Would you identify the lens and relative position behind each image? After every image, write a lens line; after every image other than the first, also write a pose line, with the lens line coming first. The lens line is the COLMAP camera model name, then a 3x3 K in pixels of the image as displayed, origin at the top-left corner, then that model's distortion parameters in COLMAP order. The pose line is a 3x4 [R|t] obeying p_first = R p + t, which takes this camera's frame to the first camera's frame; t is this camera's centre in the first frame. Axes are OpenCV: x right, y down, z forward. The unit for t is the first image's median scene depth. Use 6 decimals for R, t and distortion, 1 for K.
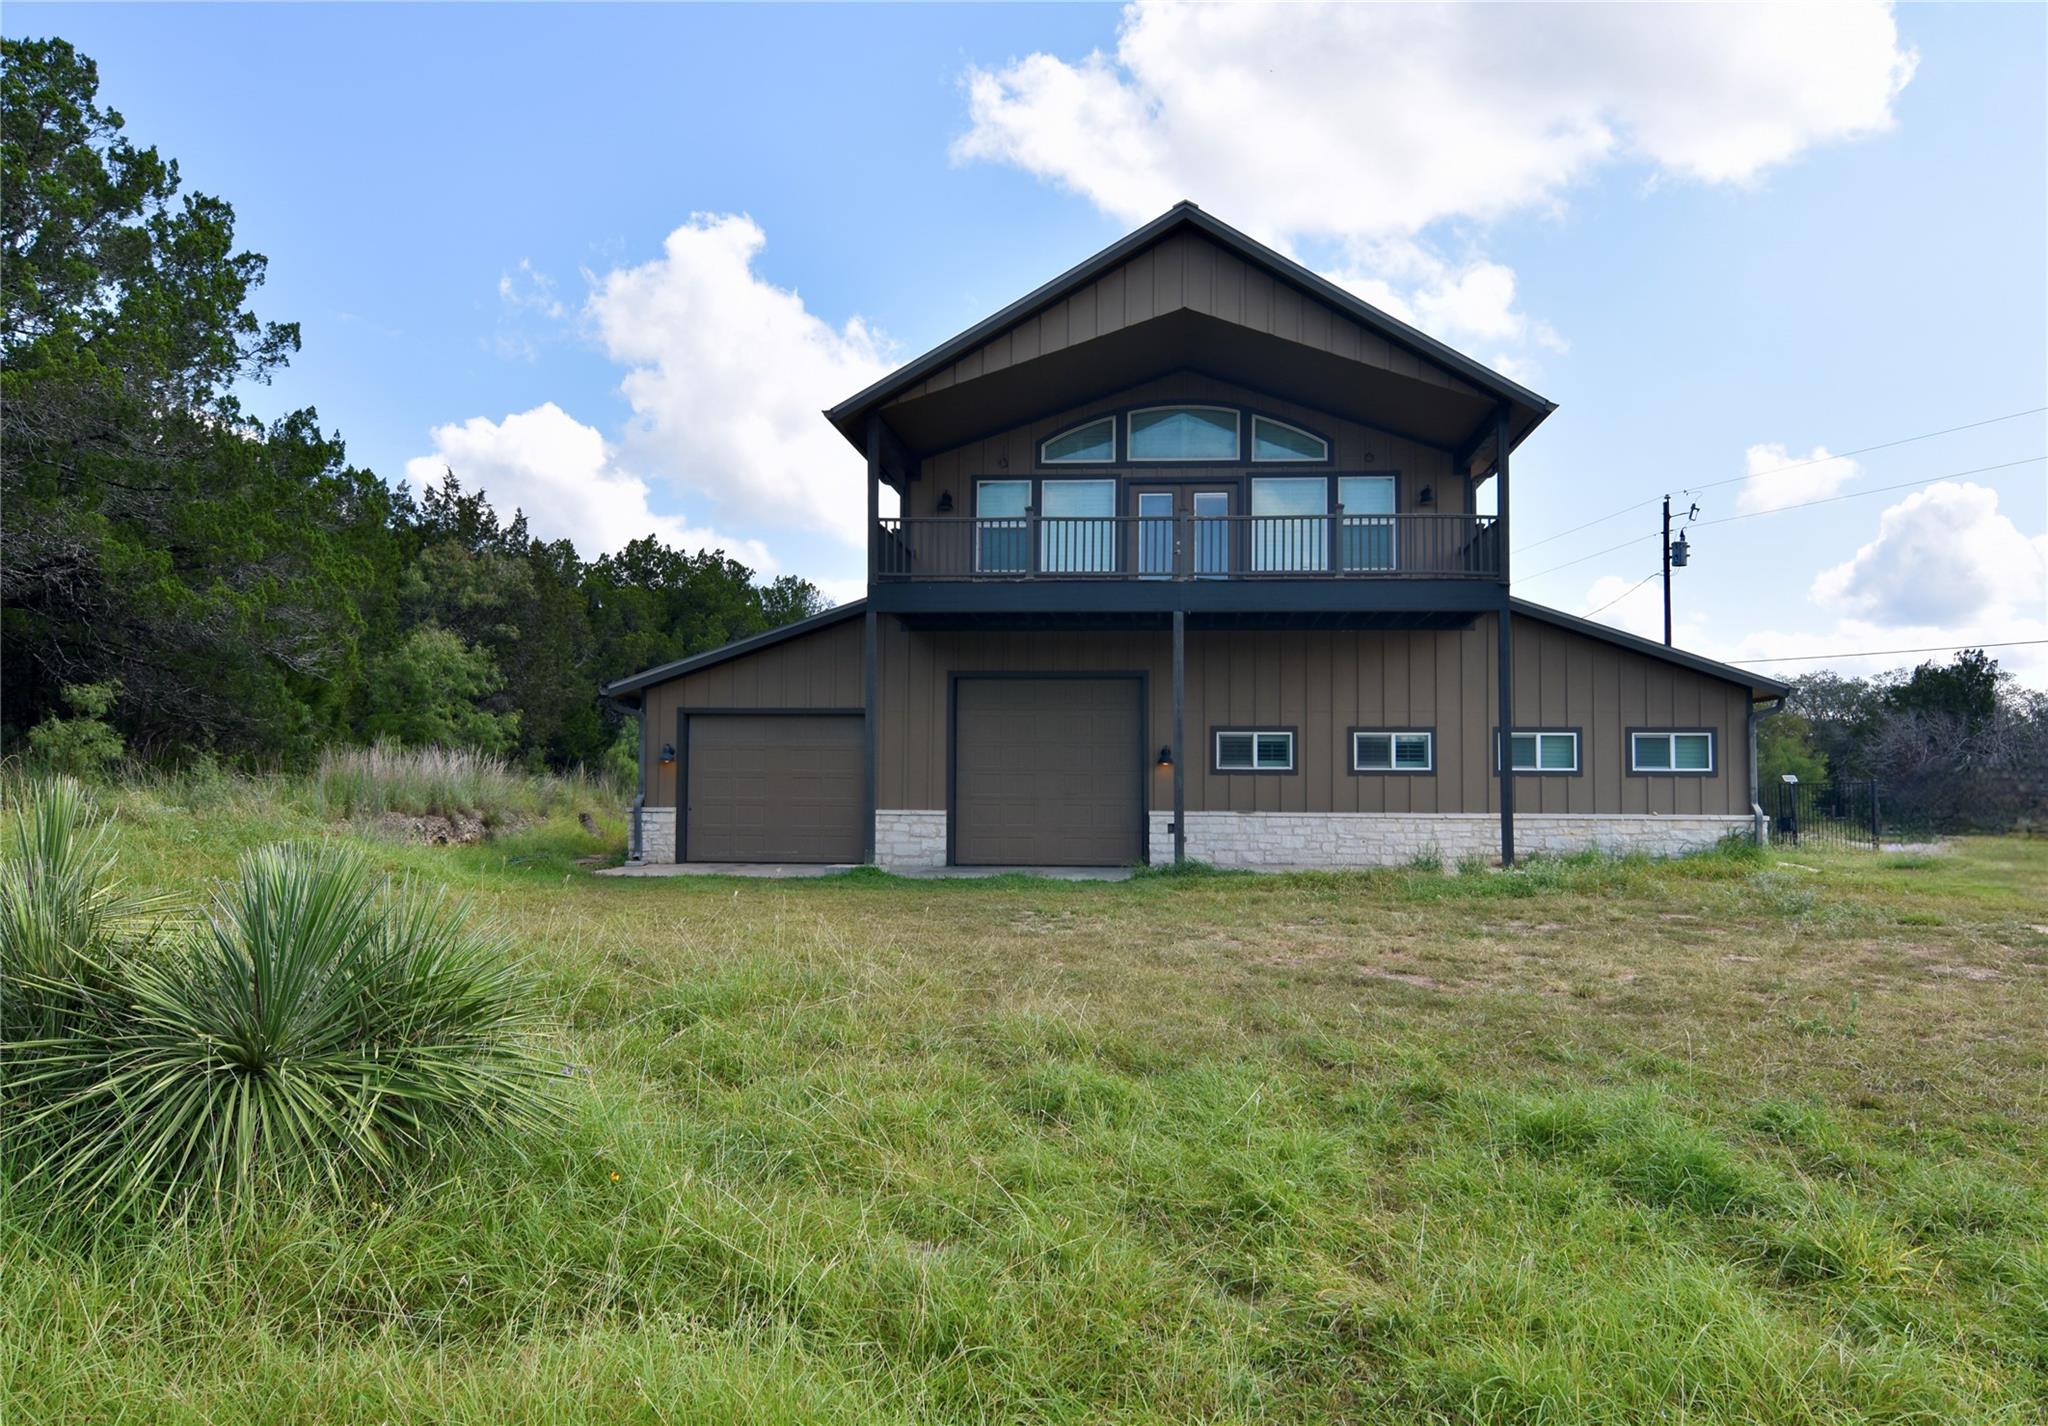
lens RADIAL K [[1463.3, 0, 1024.3], [0, 1463.3, 702.1], [0, 0, 1]] dist [0.003784, 0.000481]
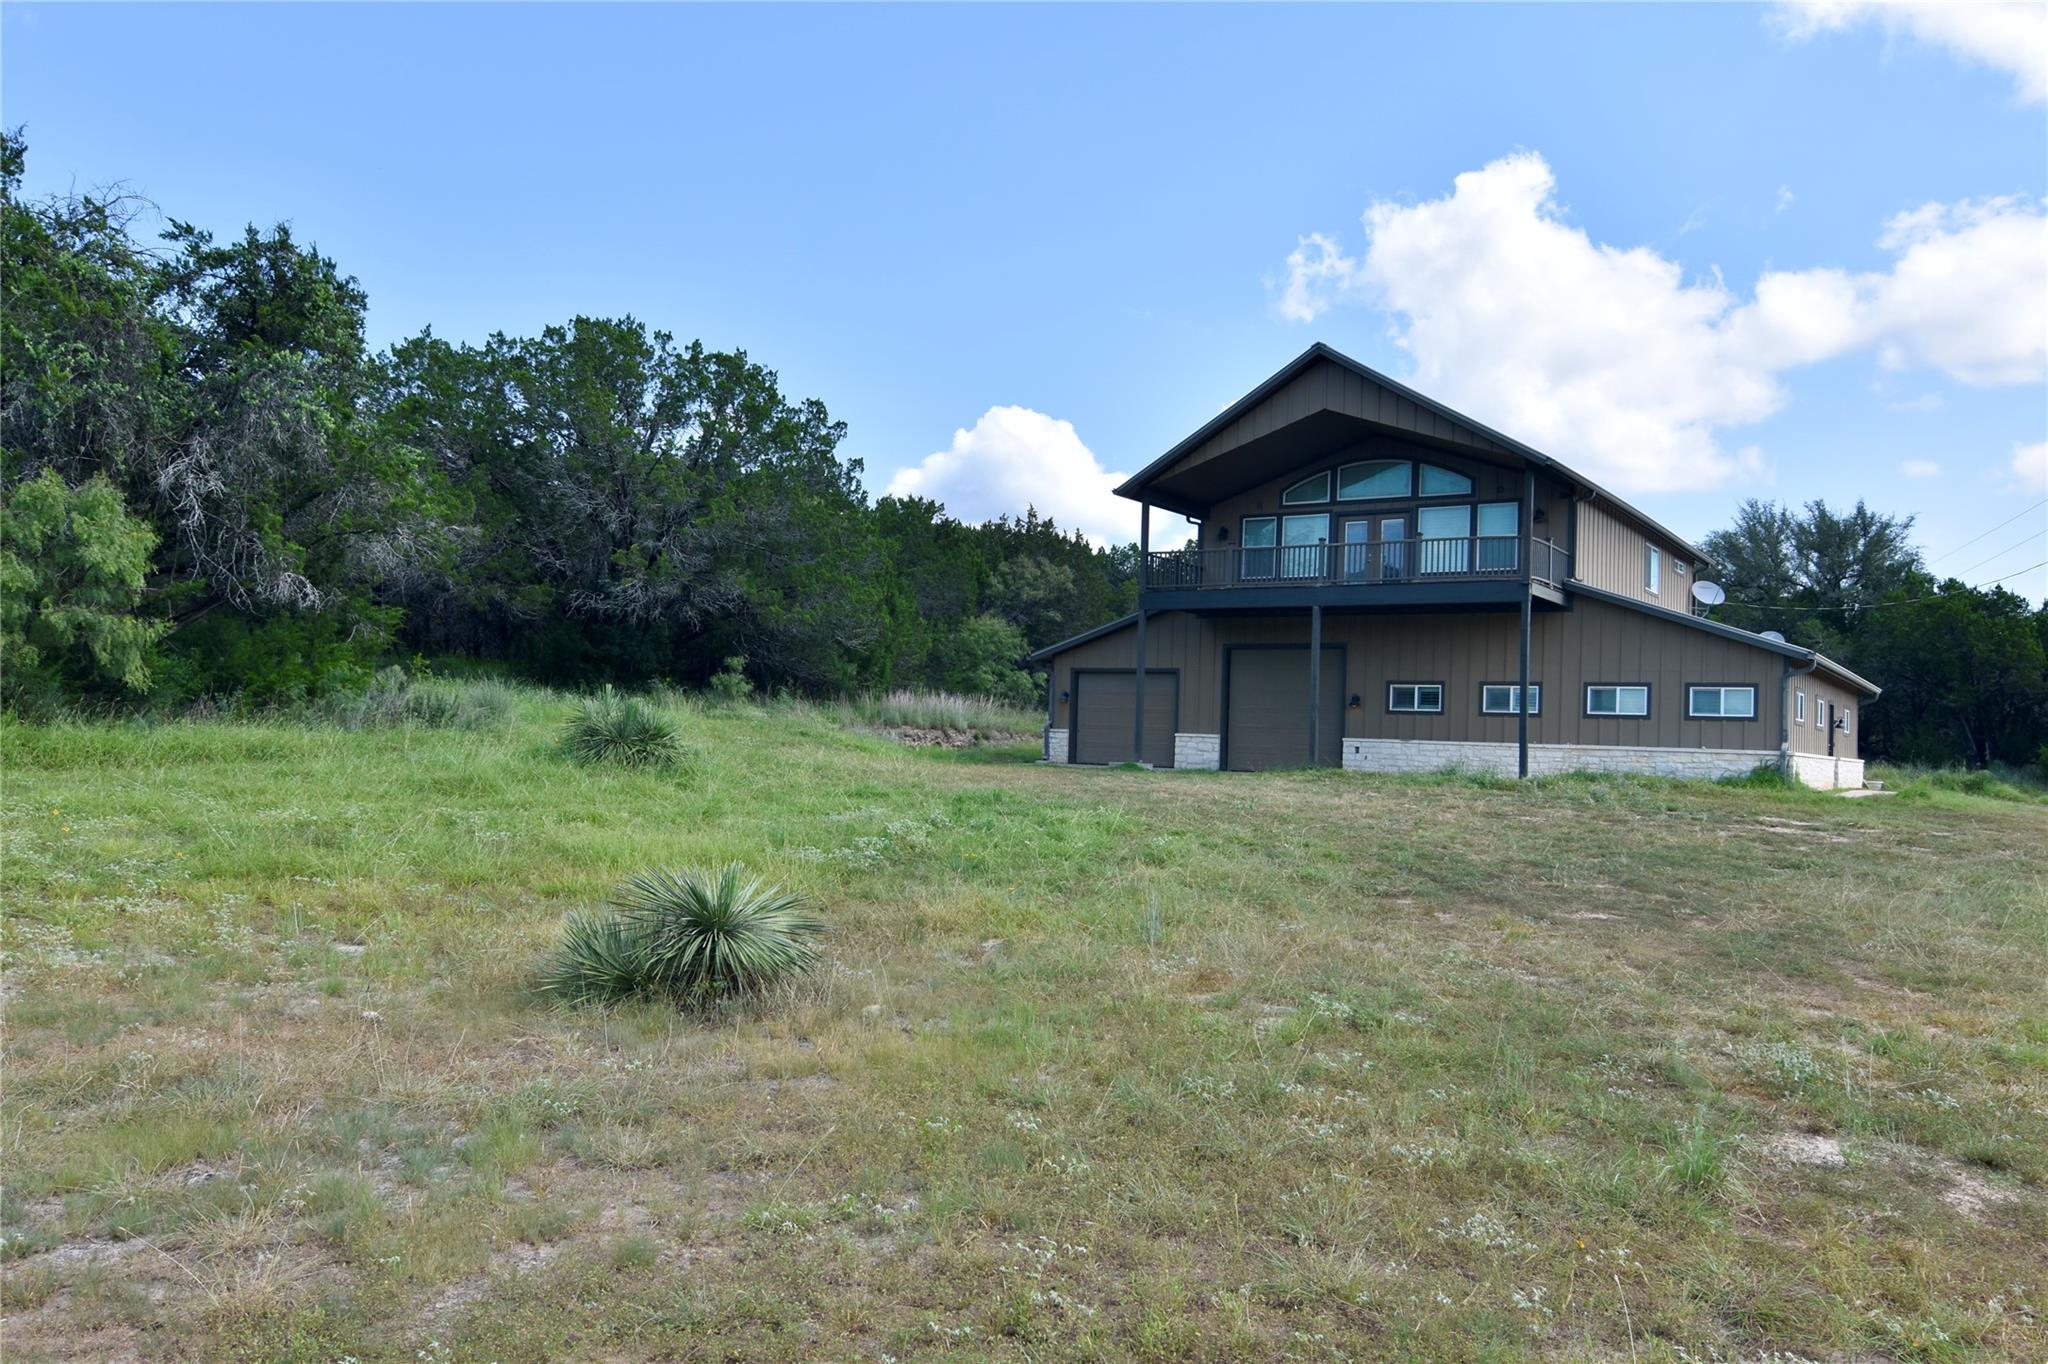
lens RADIAL K [[1480.4, 0, 1022.7], [0, 1480.4, 691.2], [0, 0, 1]] dist [-0.004497, -0.004750]
pose [[0.866008, 0.008317, -0.499961, 0.548336], [0.001355, 0.999819, 0.018979, -0.001760], [0.500029, -0.017114, 0.865840, -0.456667]]
